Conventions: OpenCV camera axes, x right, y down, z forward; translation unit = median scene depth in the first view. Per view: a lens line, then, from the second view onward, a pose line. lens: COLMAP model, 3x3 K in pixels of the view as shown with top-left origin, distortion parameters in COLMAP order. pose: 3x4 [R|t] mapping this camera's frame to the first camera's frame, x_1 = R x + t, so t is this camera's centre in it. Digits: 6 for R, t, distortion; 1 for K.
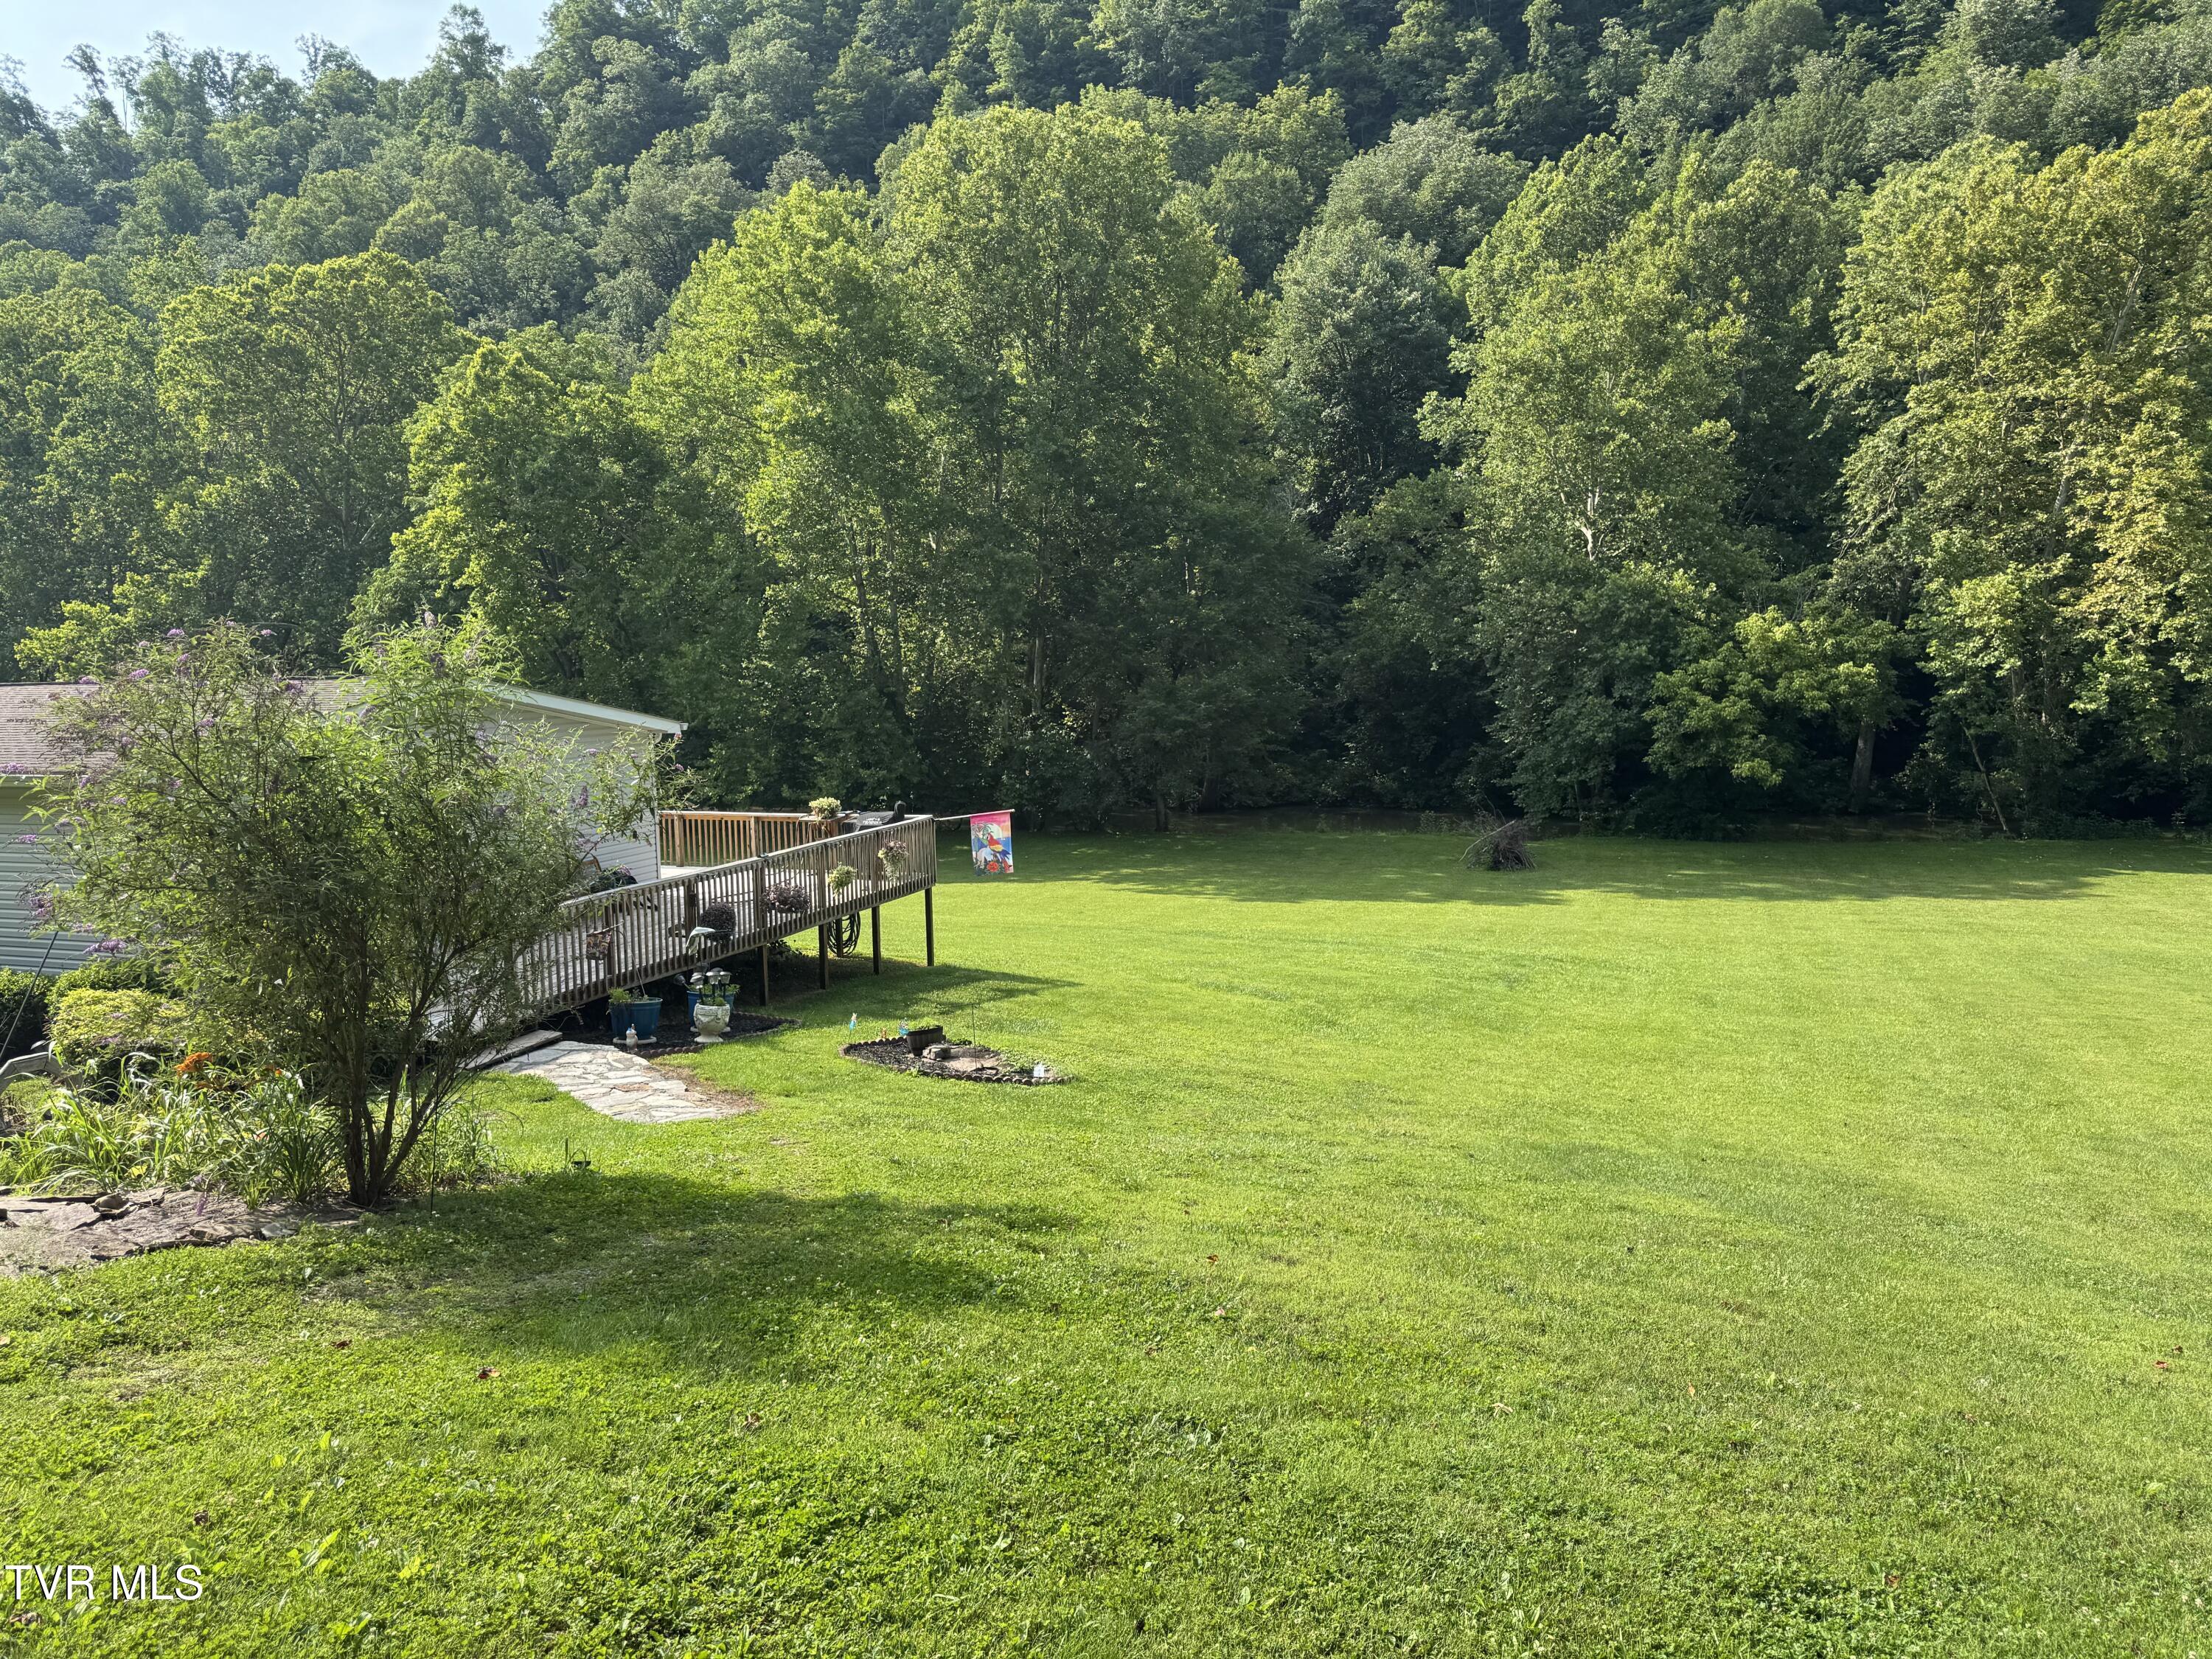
lens RADIAL K [[1543.2, 0, 1111.2], [0, 1543.2, 819.5], [0, 0, 1]] dist [0.005184, -0.008986]
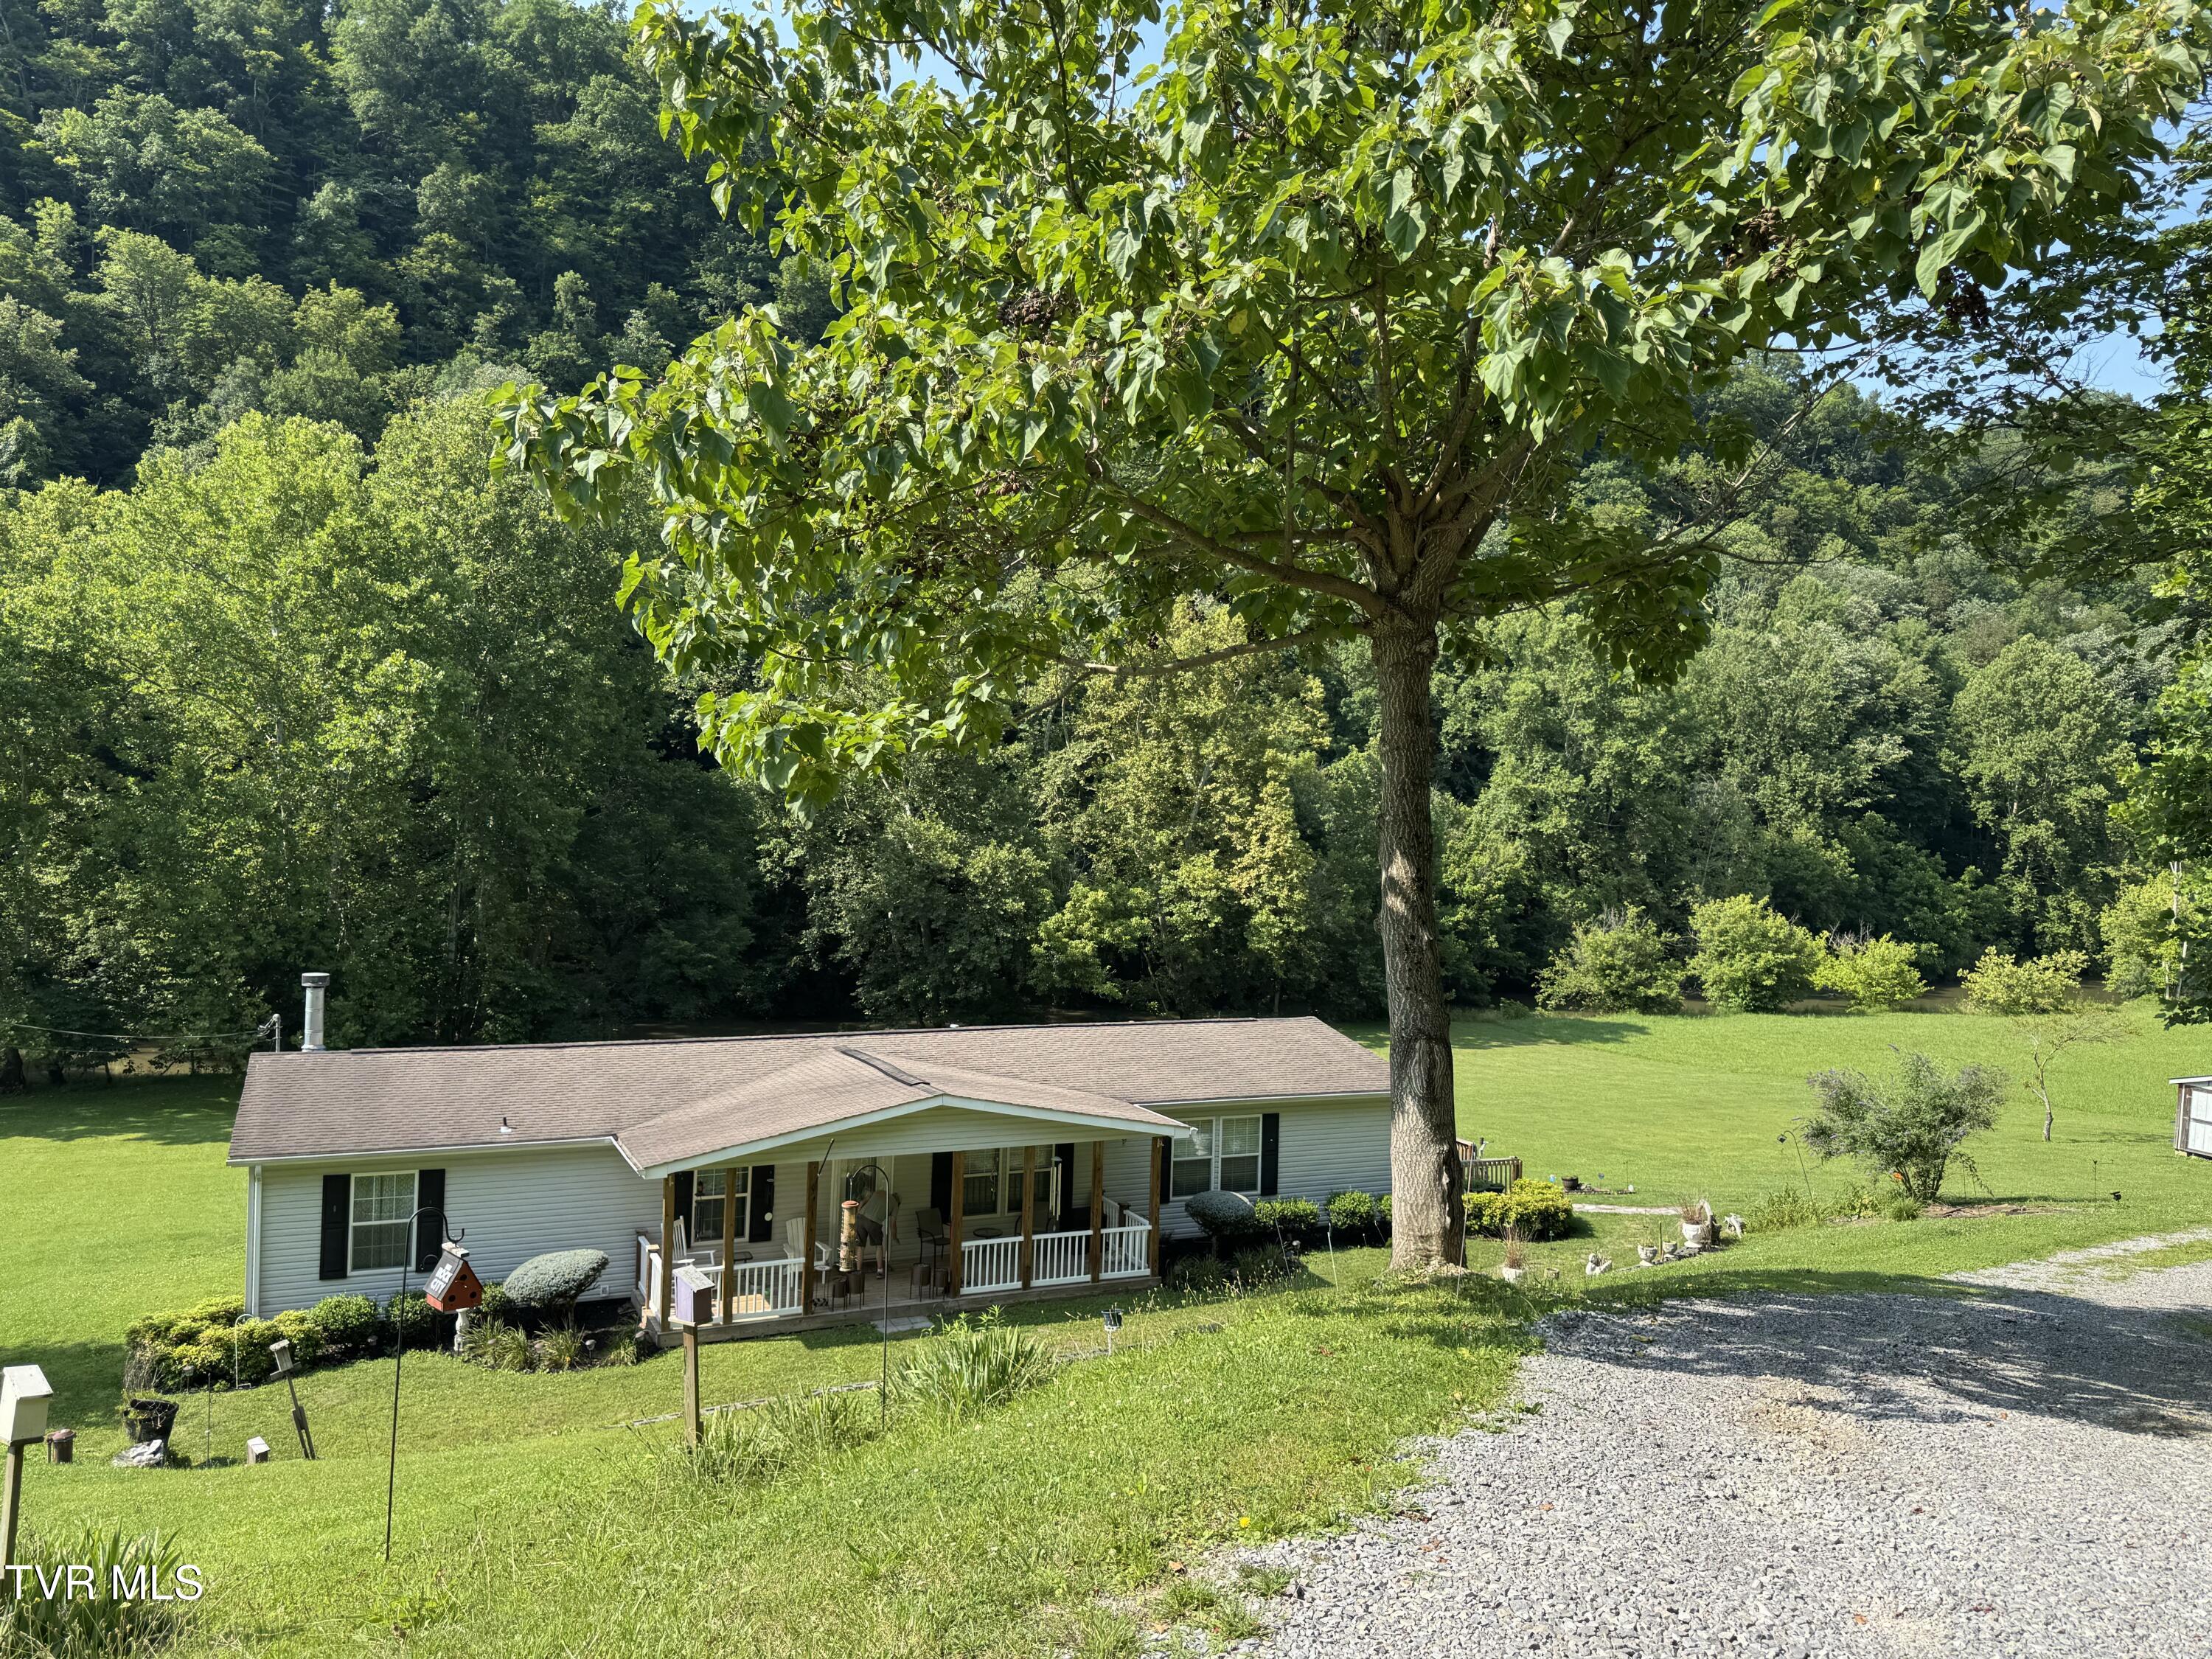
lens RADIAL K [[1532.8, 0, 1046.1], [0, 1532.8, 826.0], [0, 0, 1]] dist [0.066841, -0.113689]
pose [[0.726787, 0.042703, 0.685534, -0.421973], [0.026368, 0.995595, -0.089971, -0.036919], [-0.686357, 0.083466, 0.722460, -0.035315]]
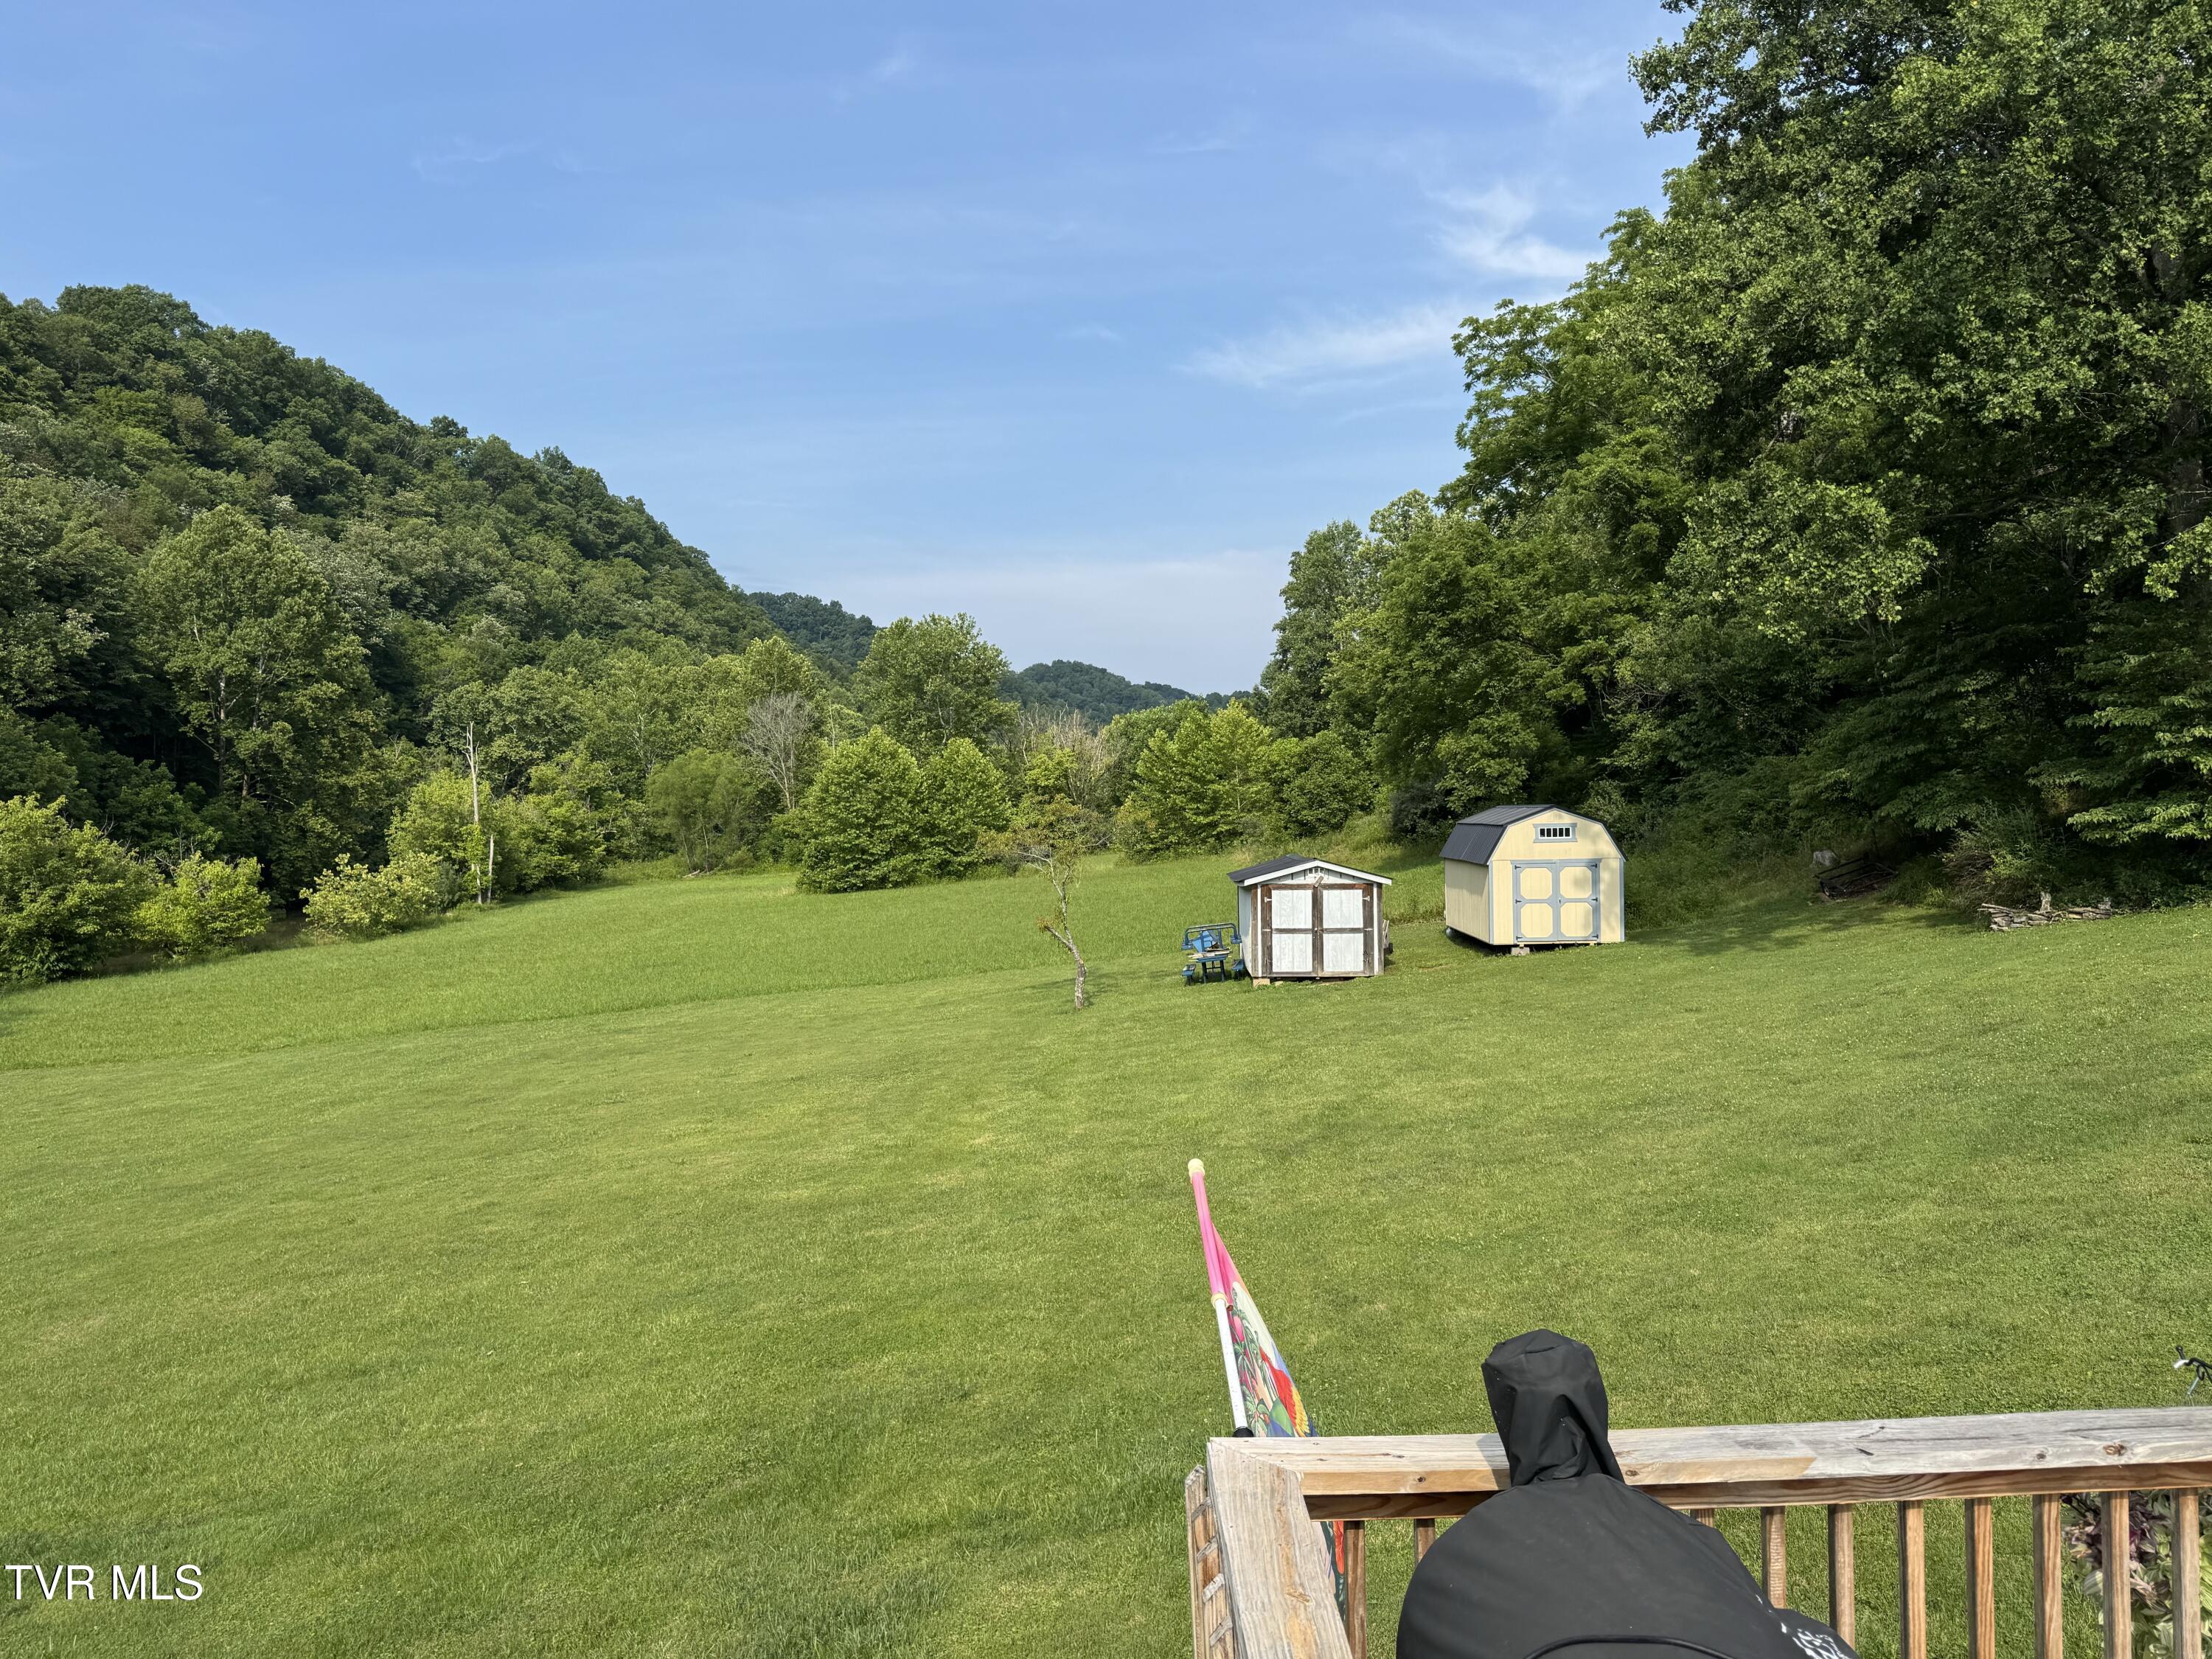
lens RADIAL K [[1556.2, 0, 1099.9], [0, 1556.2, 837.0], [0, 0, 1]] dist [0.027754, -0.027394]
pose [[-0.367869, 0.014837, 0.929759, -0.056934], [0.139018, 0.989513, 0.039213, -0.013377], [-0.919427, 0.143679, -0.366074, 0.299331]]
